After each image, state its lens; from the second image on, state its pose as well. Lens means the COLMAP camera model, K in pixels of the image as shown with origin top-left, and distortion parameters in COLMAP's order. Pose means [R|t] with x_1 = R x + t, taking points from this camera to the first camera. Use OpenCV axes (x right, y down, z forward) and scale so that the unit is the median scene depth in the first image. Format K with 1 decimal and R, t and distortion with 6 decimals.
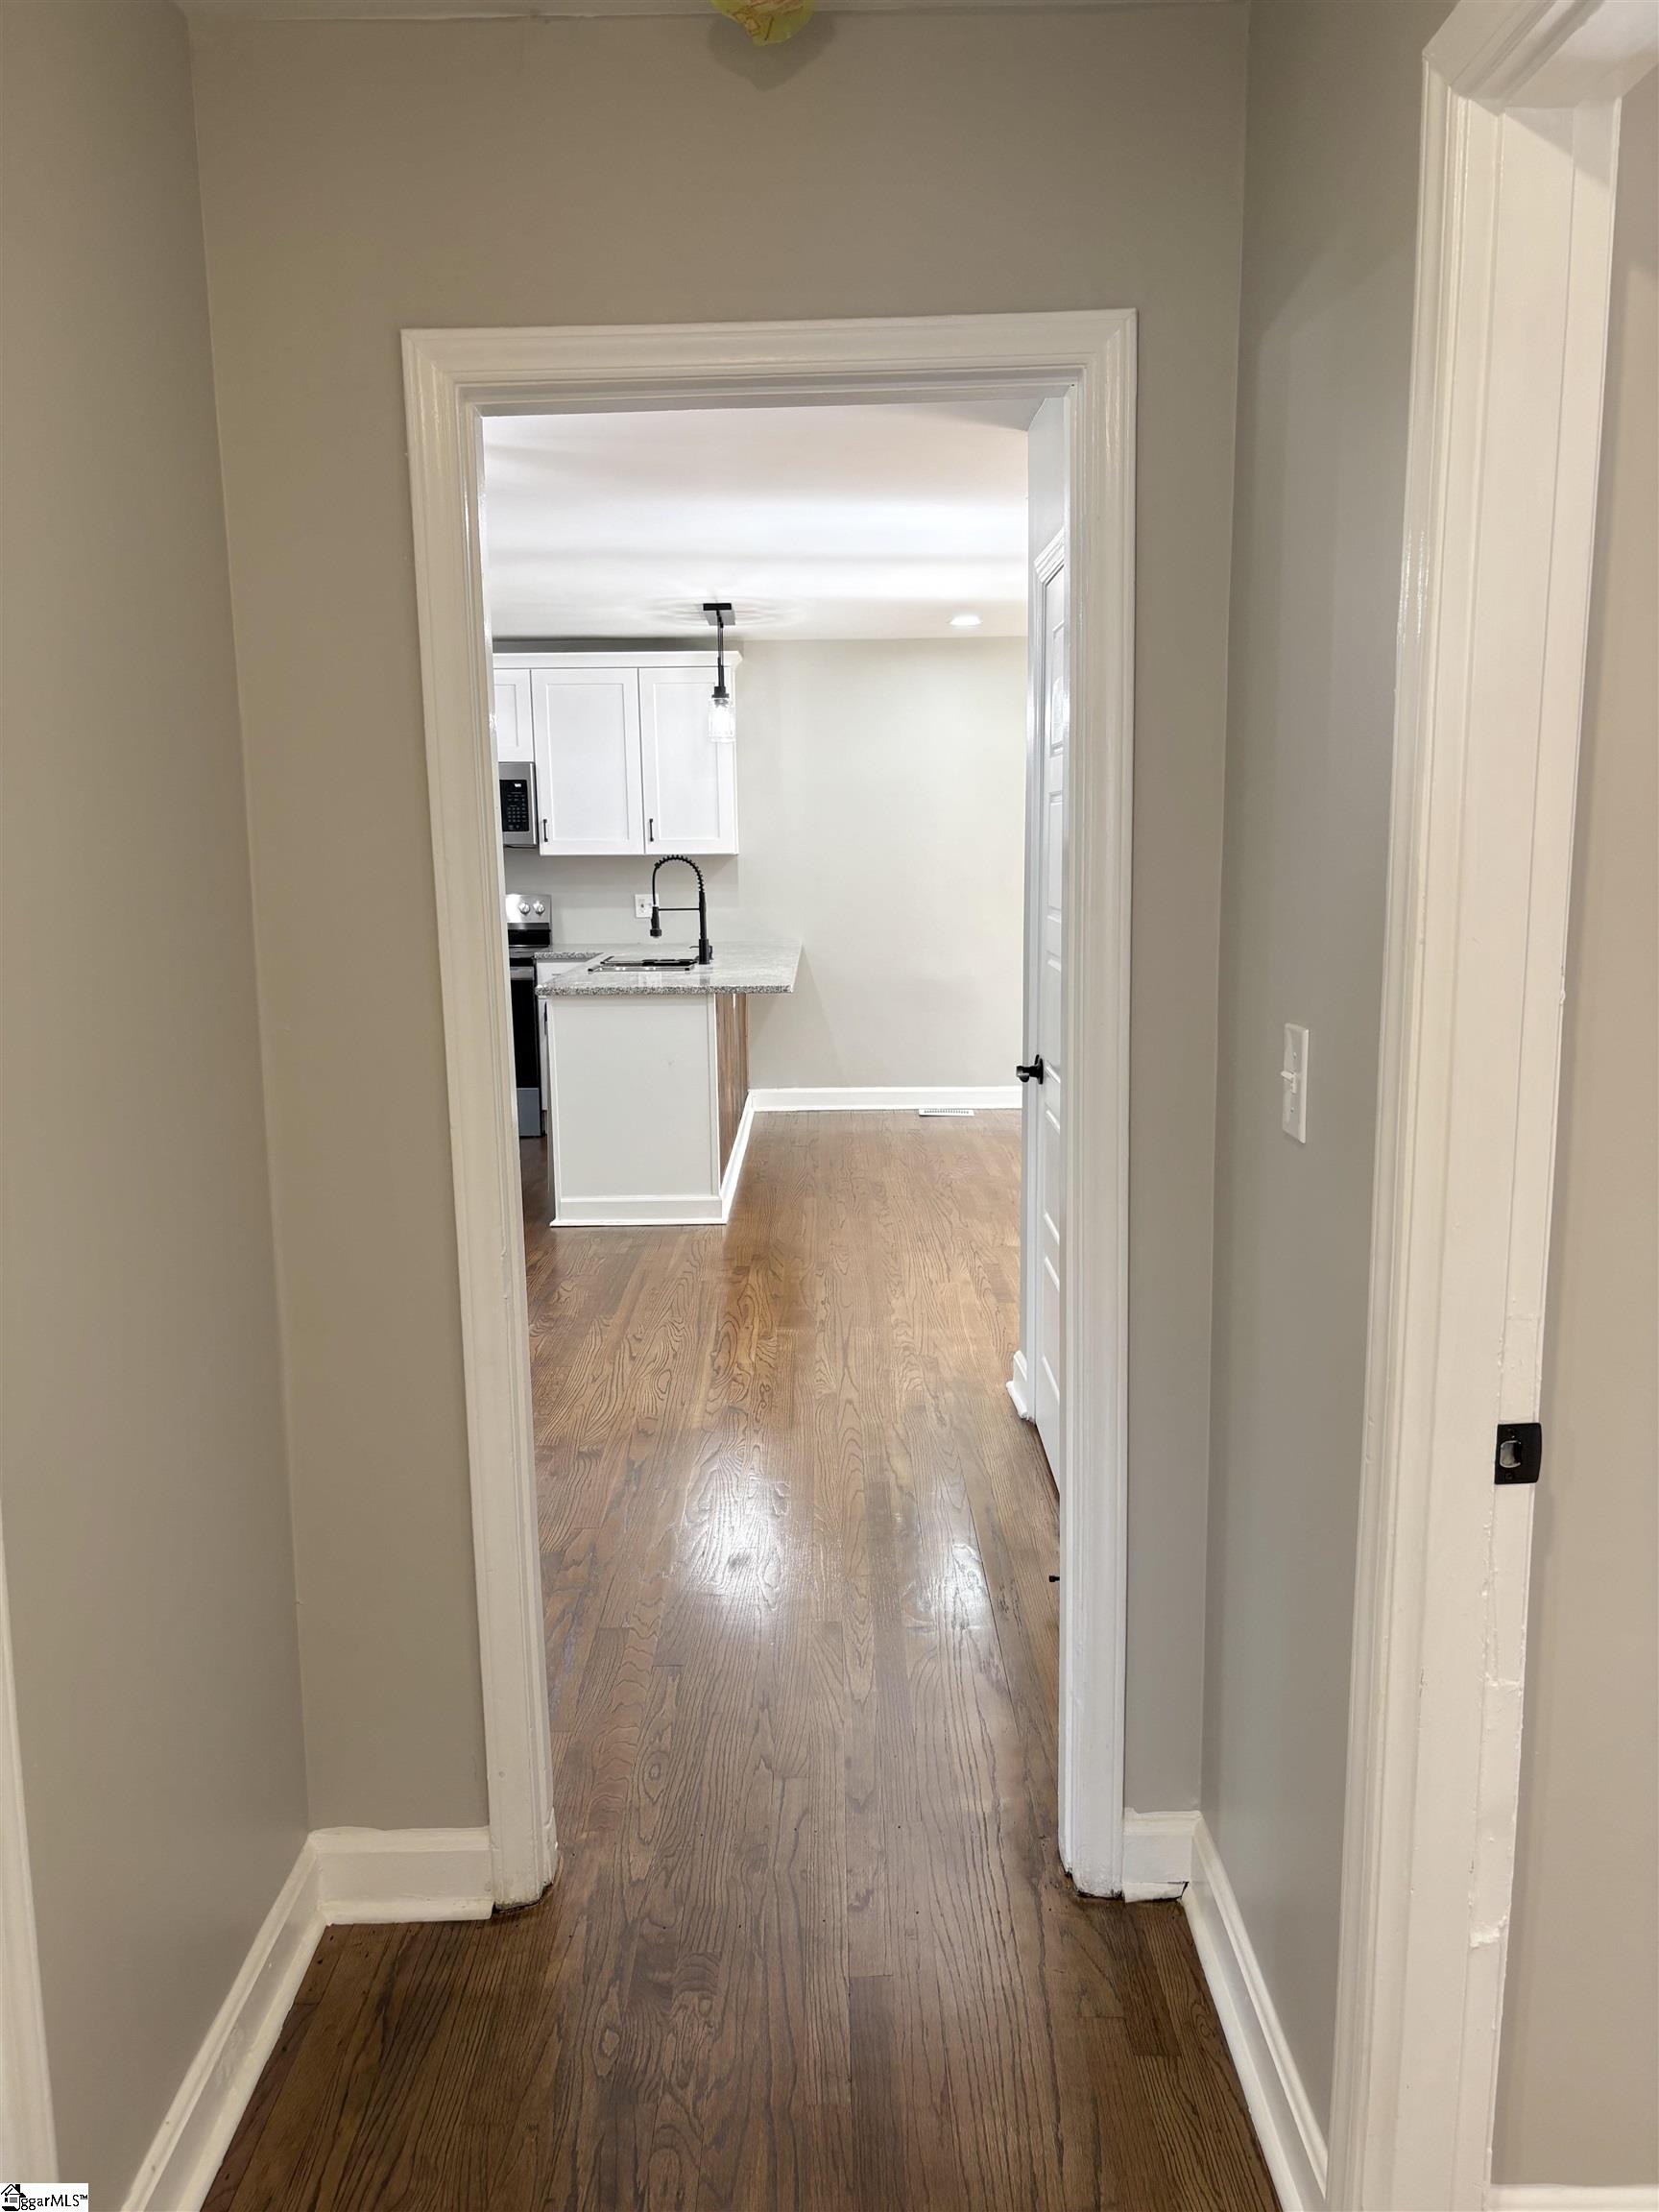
lens RADIAL K [[1650.1, 0, 829.5], [0, 1650.1, 1106.0], [0, 0, 1]] dist [0.106698, -0.000766]
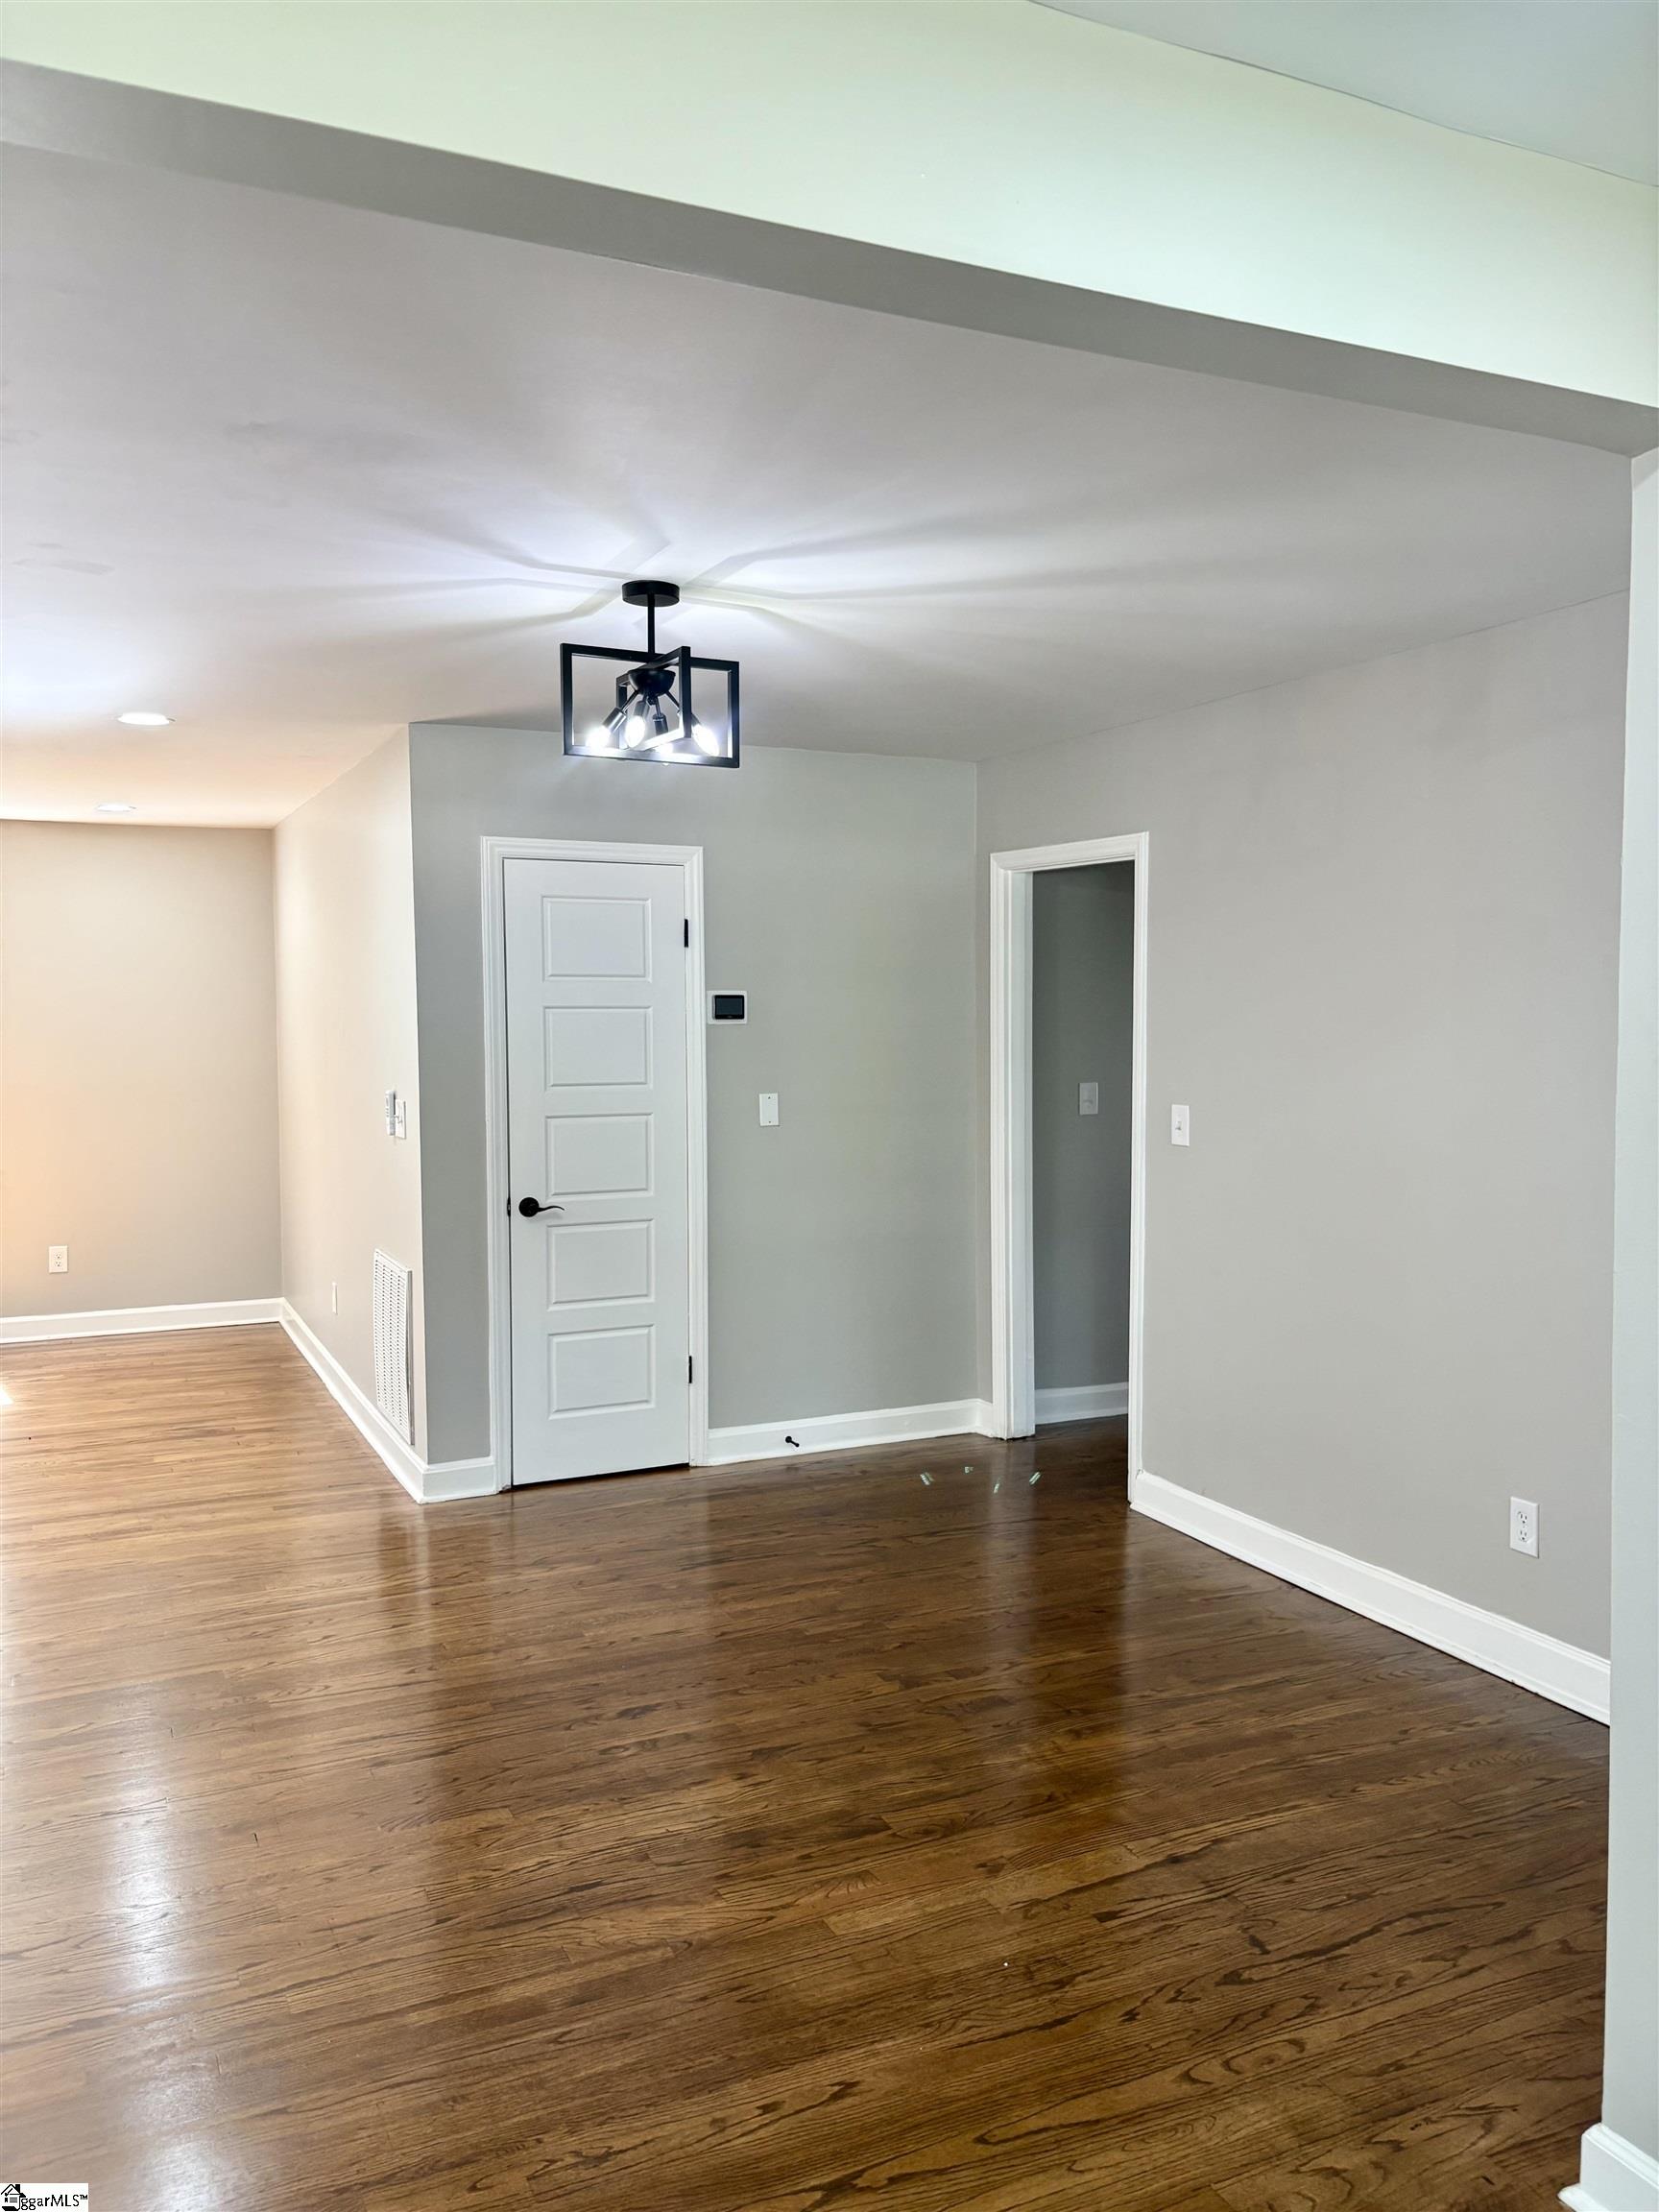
lens RADIAL K [[1669.9, 0, 829.5], [0, 1669.9, 1106.0], [0, 0, 1]] dist [0.040493, -0.053347]
pose [[-0.421515, -0.037938, 0.906027, -0.701835], [0.156195, 0.981154, 0.113751, -0.128076], [-0.893268, 0.189465, -0.407646, 0.766090]]
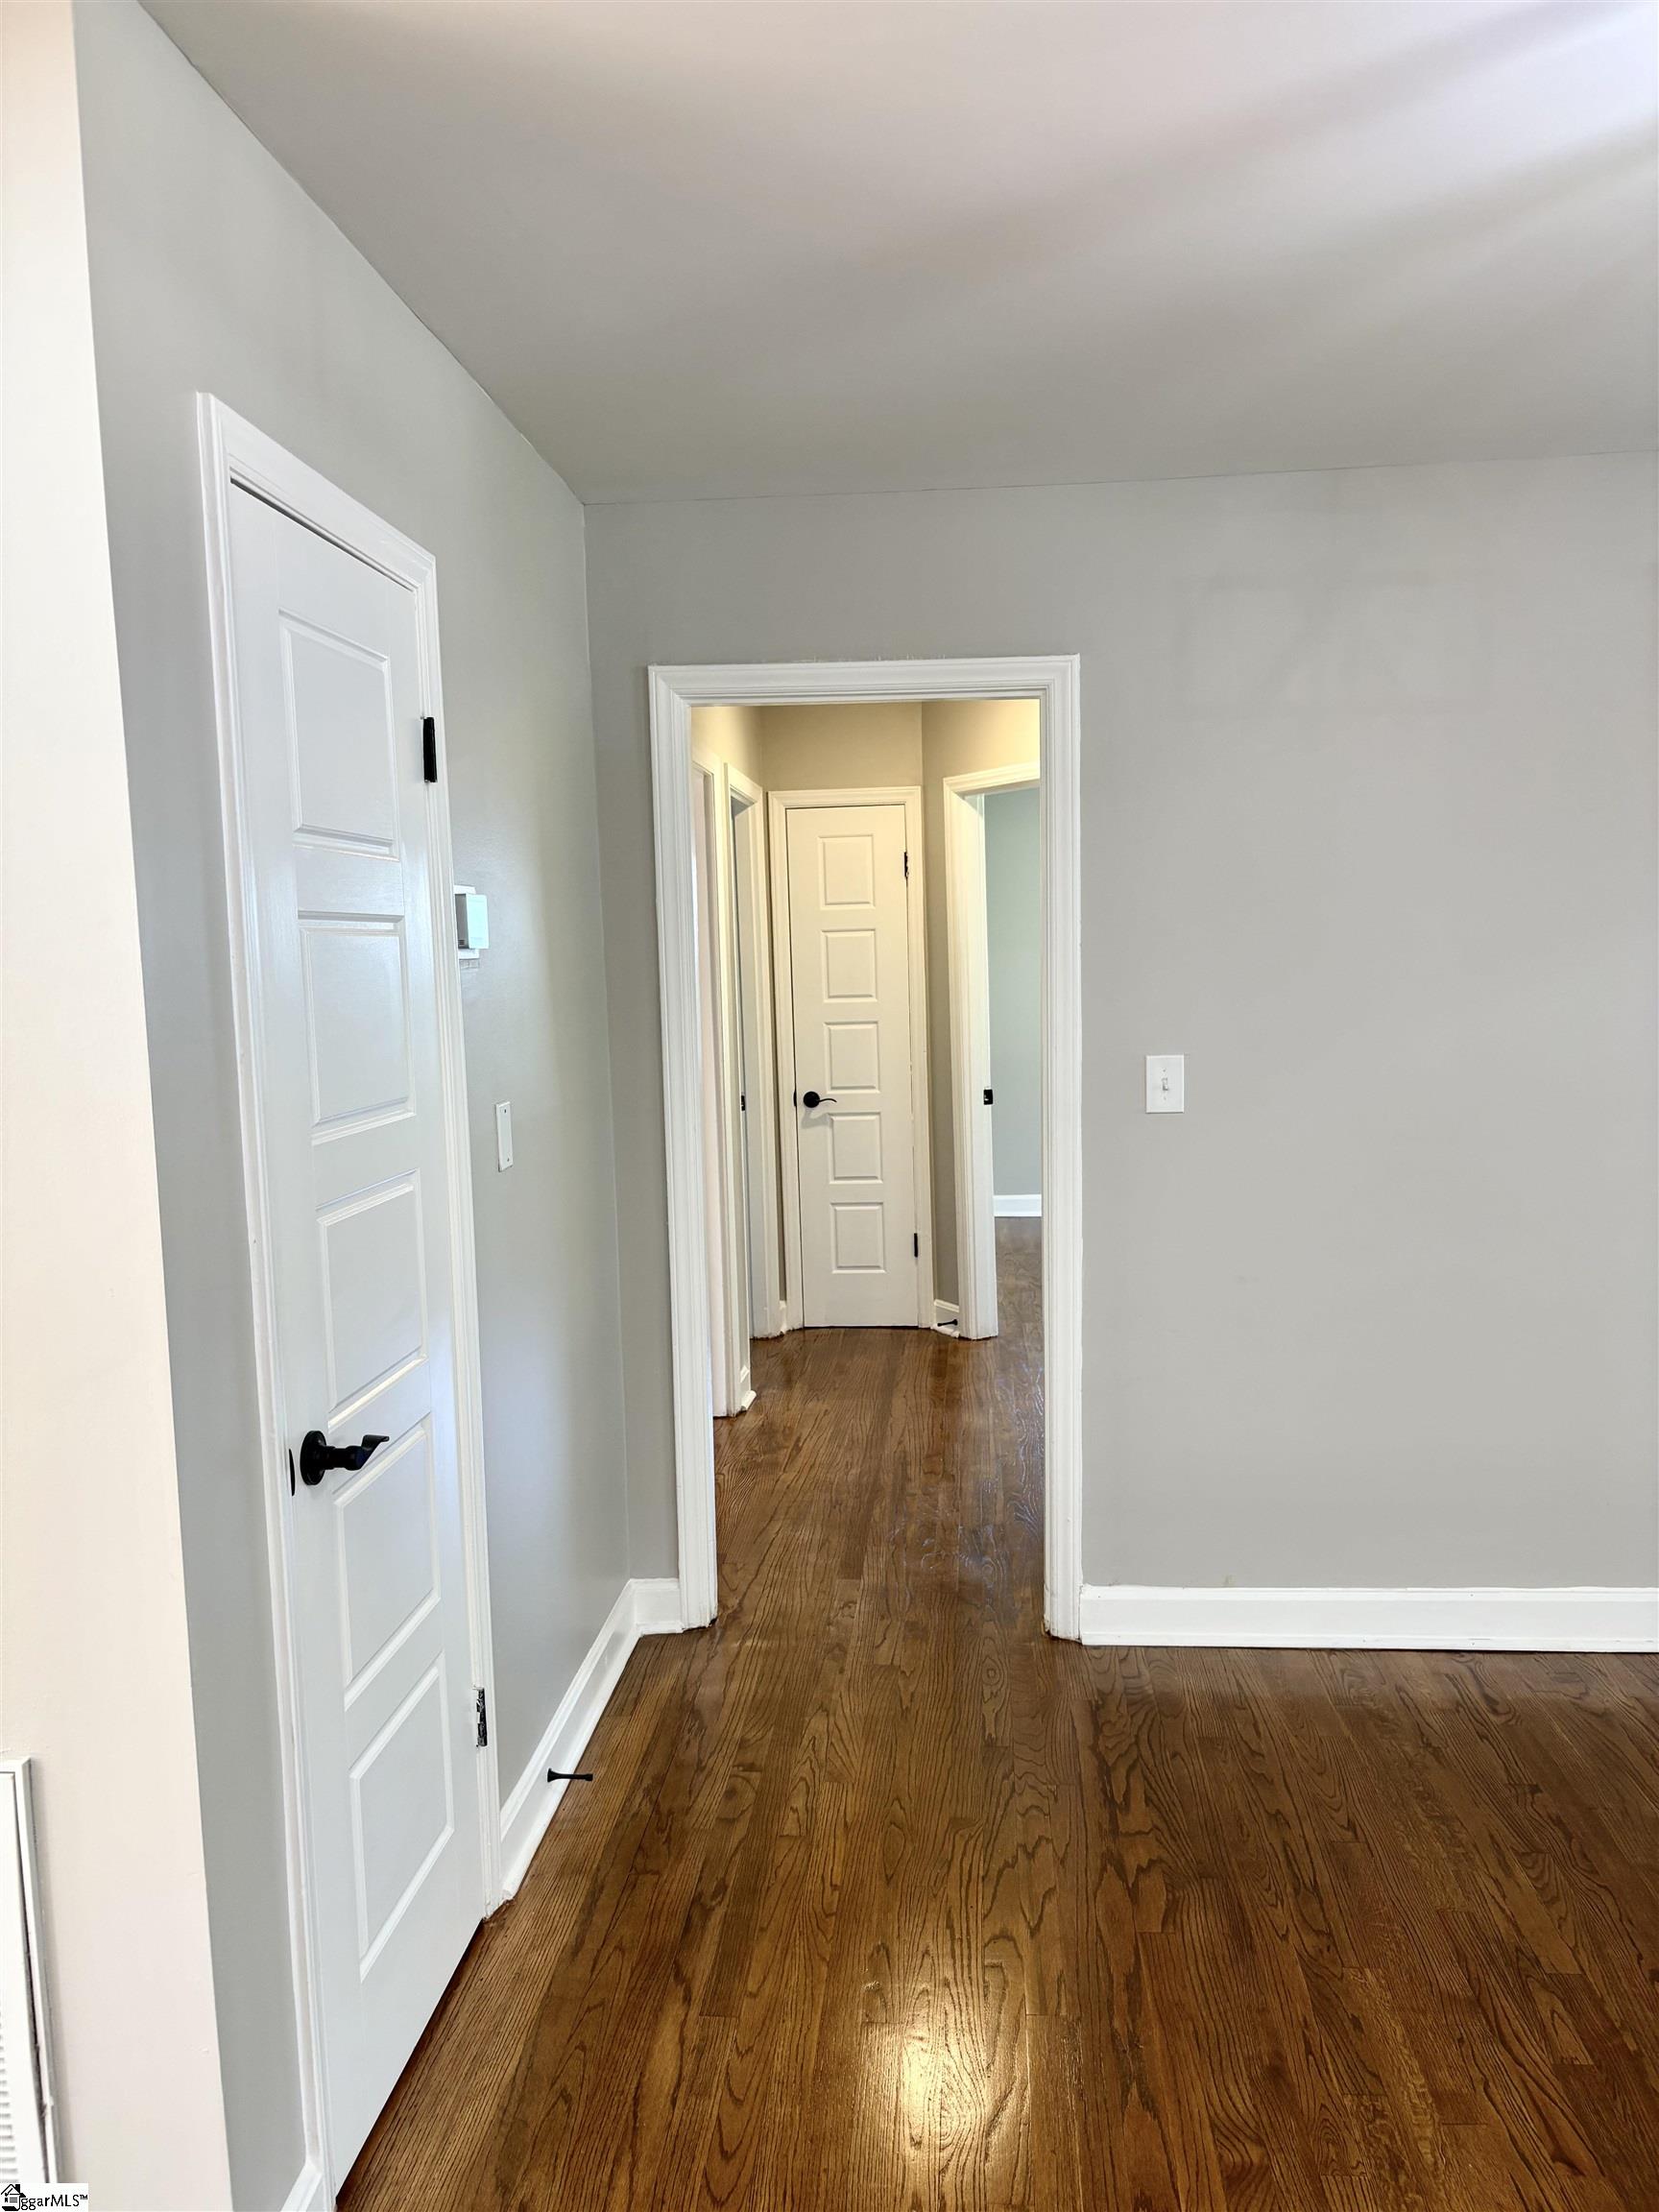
lens RADIAL K [[1676.7, 0, 845.9], [0, 1676.7, 1107.7], [0, 0, 1]] dist [0.055768, -0.059738]
pose [[-0.995983, 0.032690, 0.083357, -0.045273], [0.052746, 0.966496, 0.251205, -0.140906], [-0.072353, 0.254592, -0.964338, 0.841614]]
